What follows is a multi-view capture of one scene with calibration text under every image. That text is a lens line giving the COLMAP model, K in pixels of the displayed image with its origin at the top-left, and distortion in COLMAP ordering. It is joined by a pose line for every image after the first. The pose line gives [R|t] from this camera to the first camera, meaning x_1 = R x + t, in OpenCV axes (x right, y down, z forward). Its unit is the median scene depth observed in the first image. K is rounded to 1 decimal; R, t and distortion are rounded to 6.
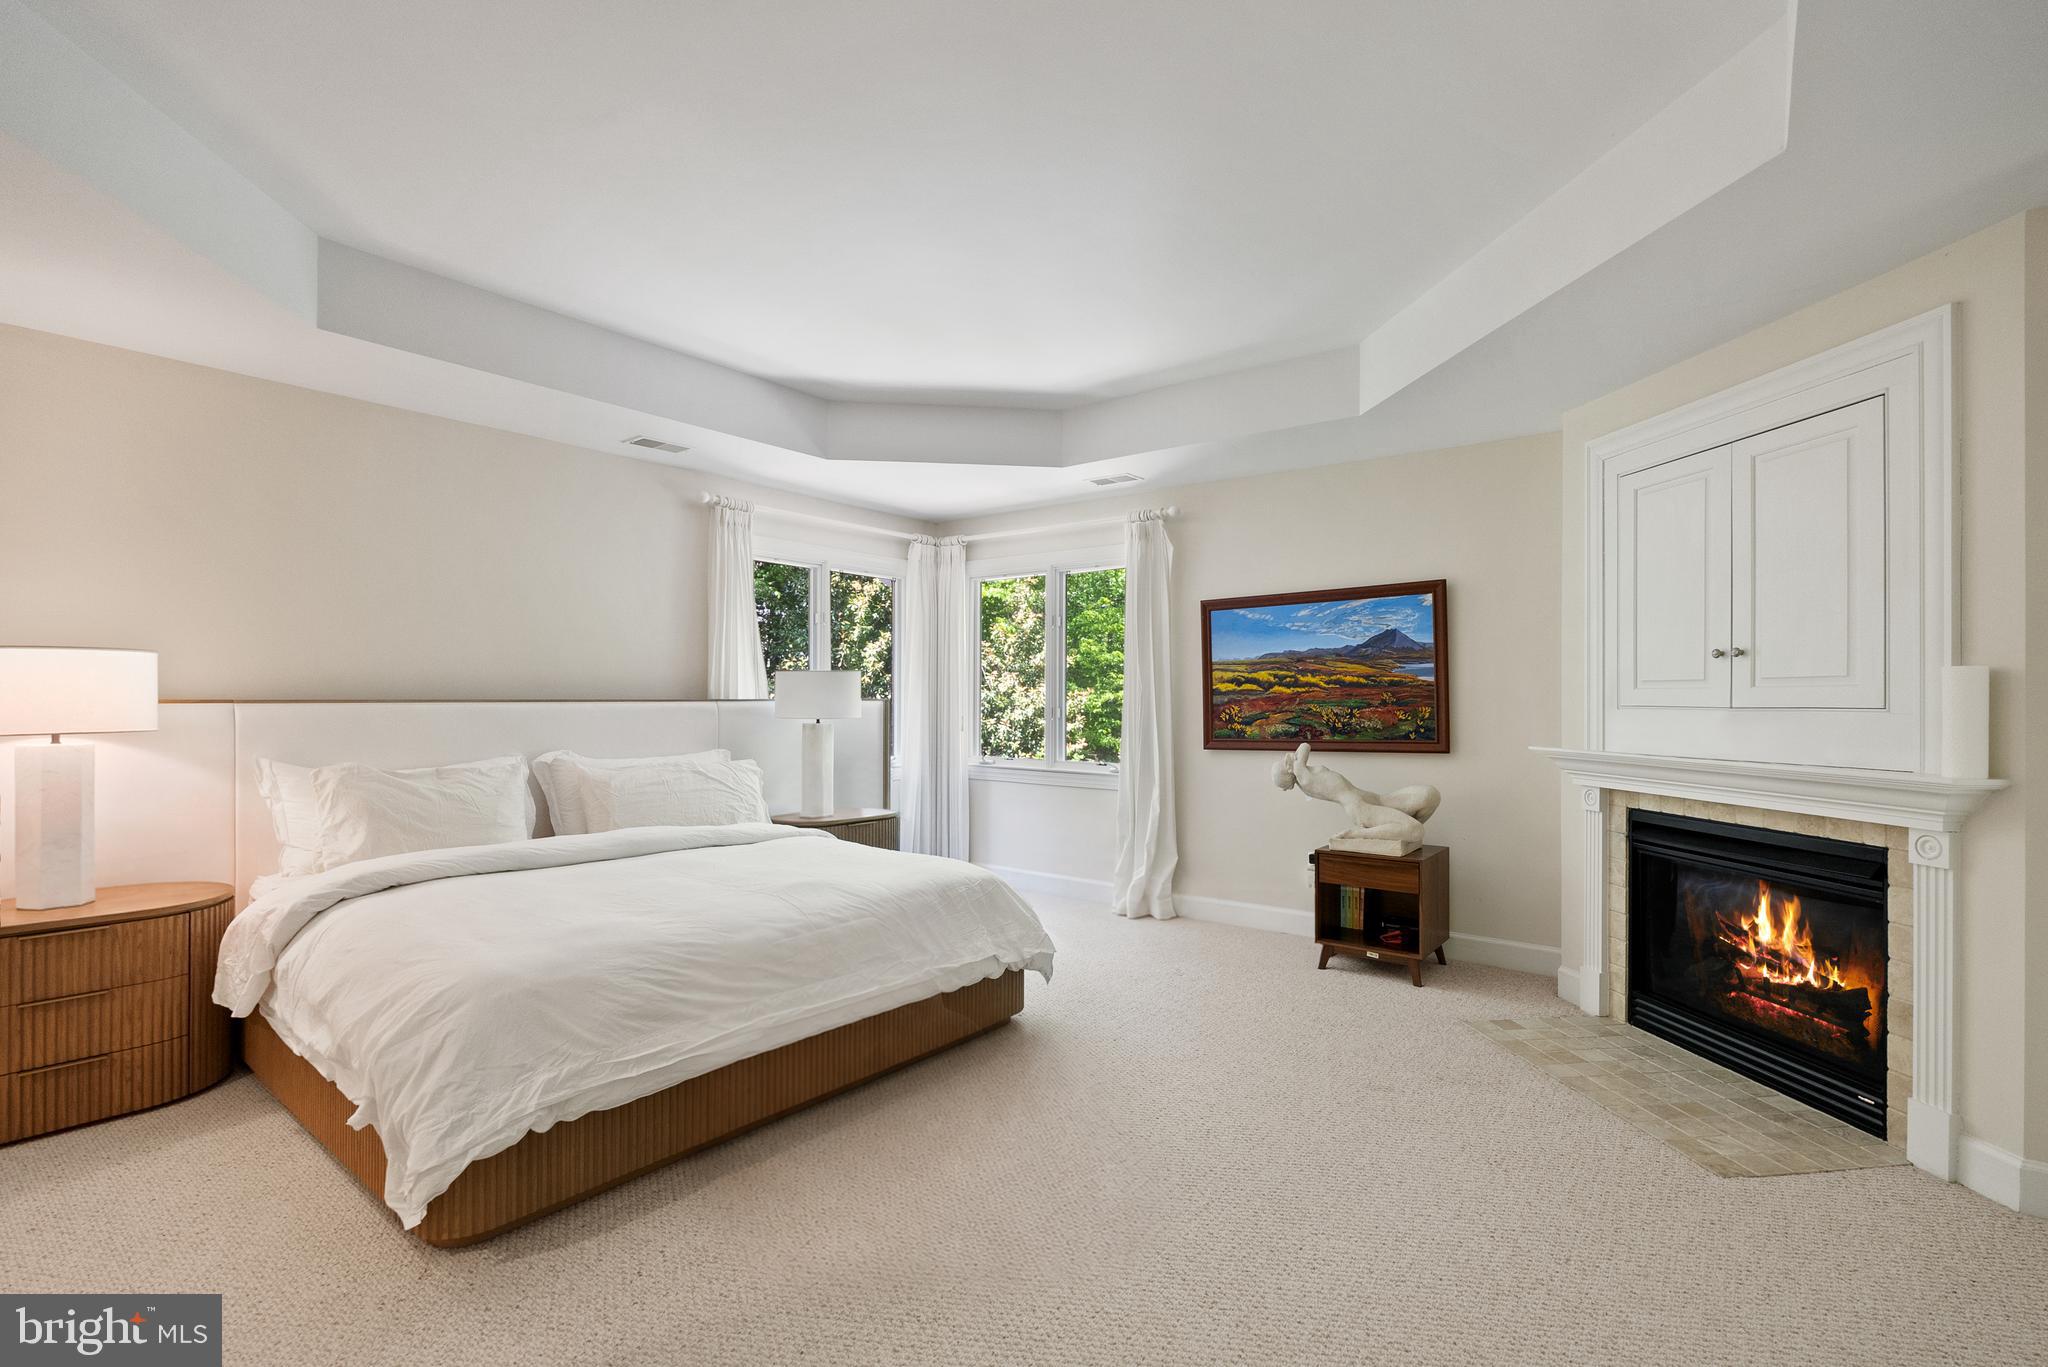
lens RADIAL K [[918.2, 0, 1021.4], [0, 918.2, 704.6], [0, 0, 1]] dist [-0.008779, 0.000985]
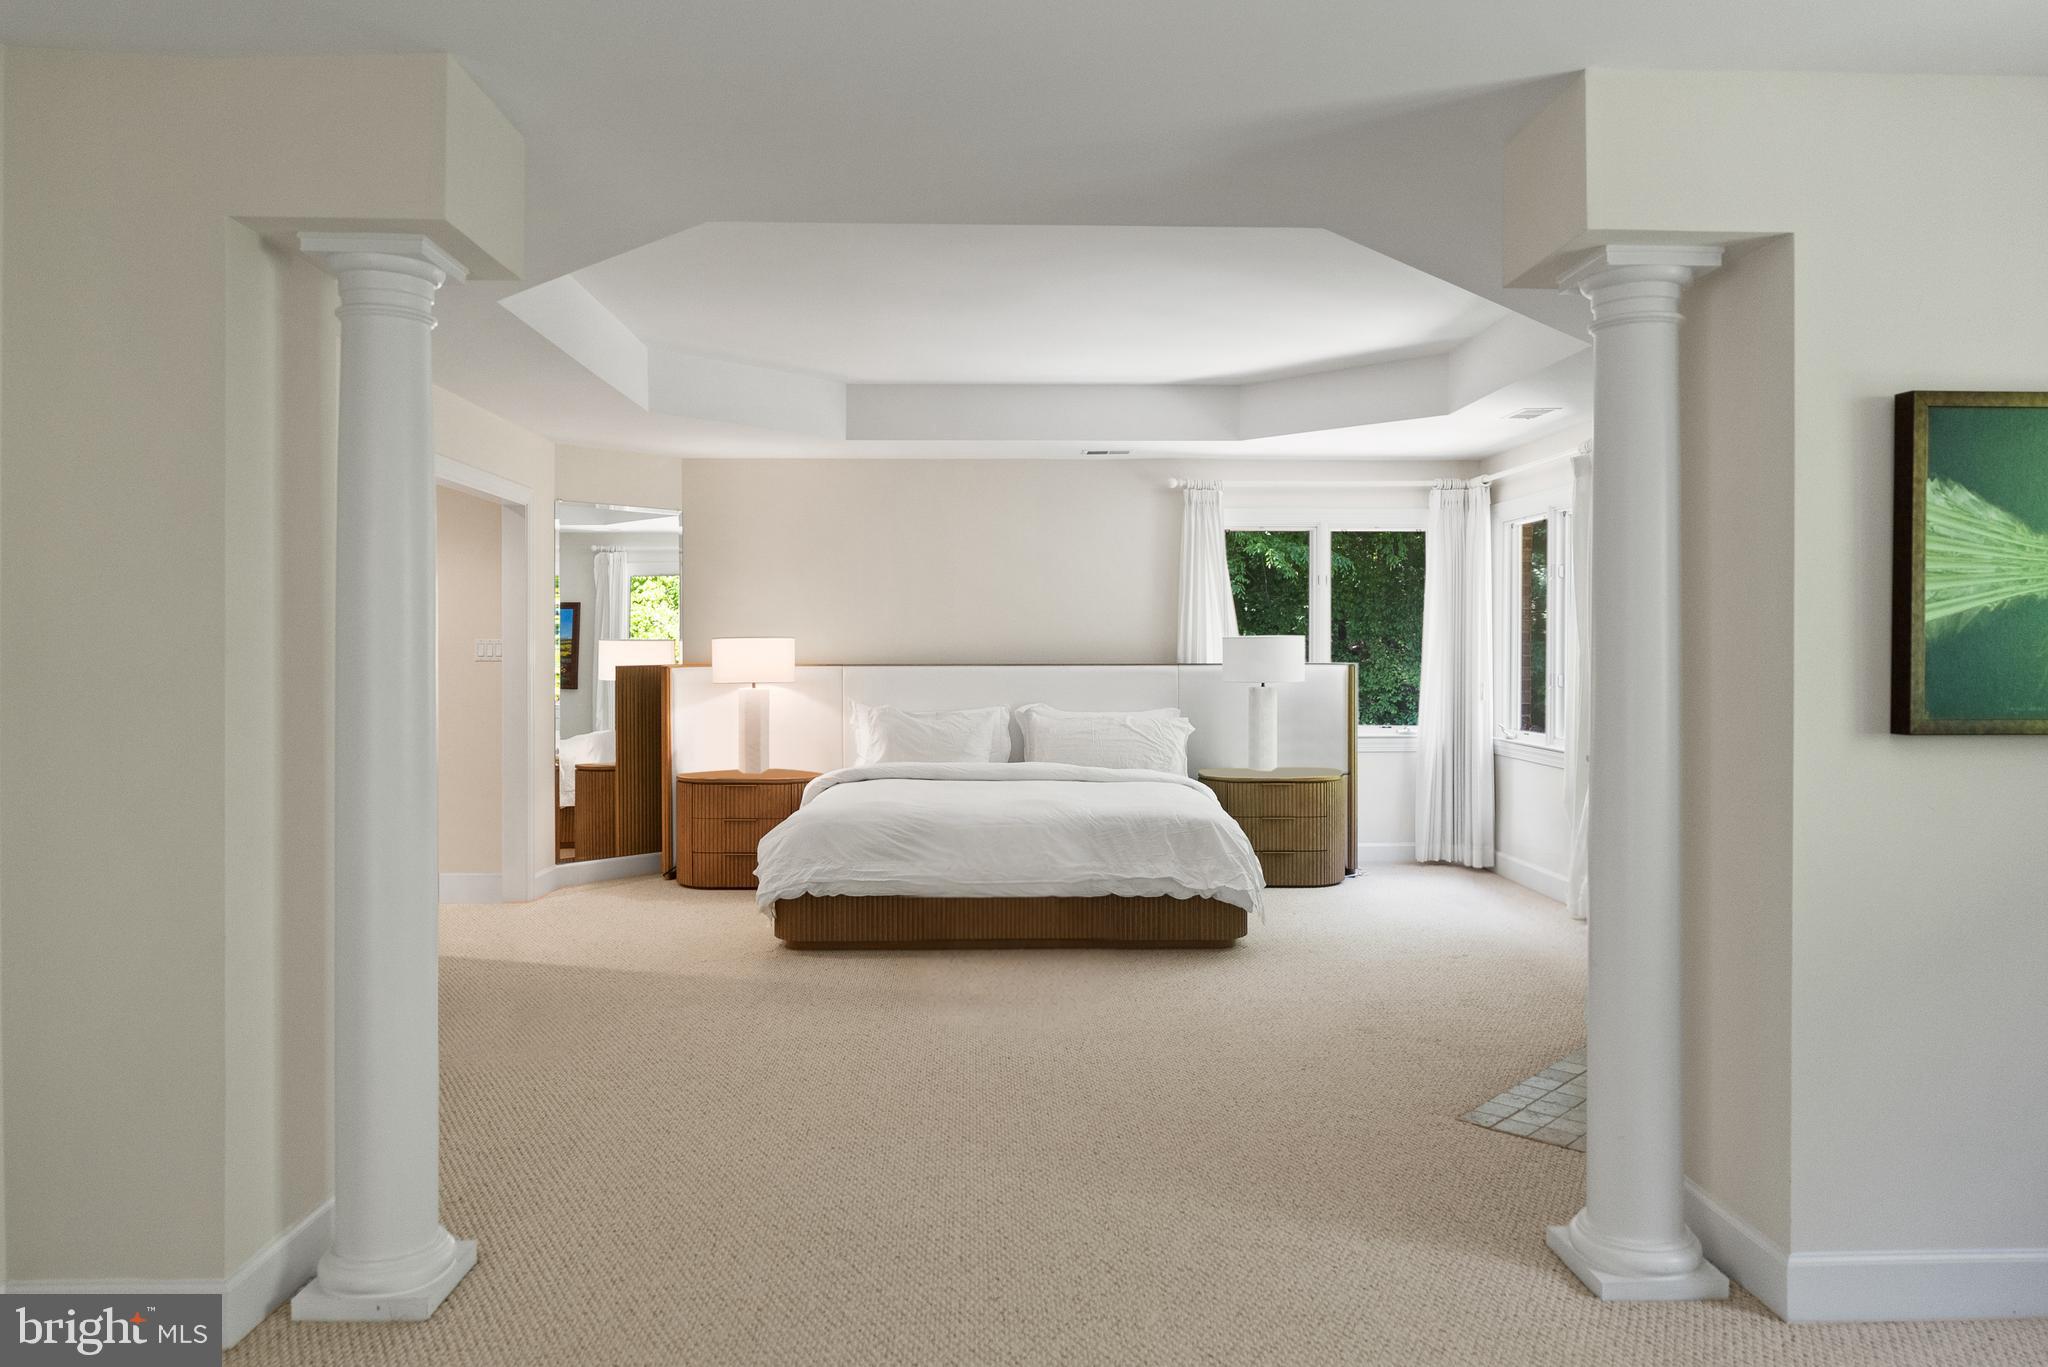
lens RADIAL K [[1318.6, 0, 1028.0], [0, 1318.6, 668.8], [0, 0, 1]] dist [-0.003541, -0.000064]
pose [[0.649773, 0.008829, -0.760077, 0.924277], [-0.003093, 0.999955, 0.008972, -0.015407], [0.760122, -0.003479, 0.649771, -0.221814]]
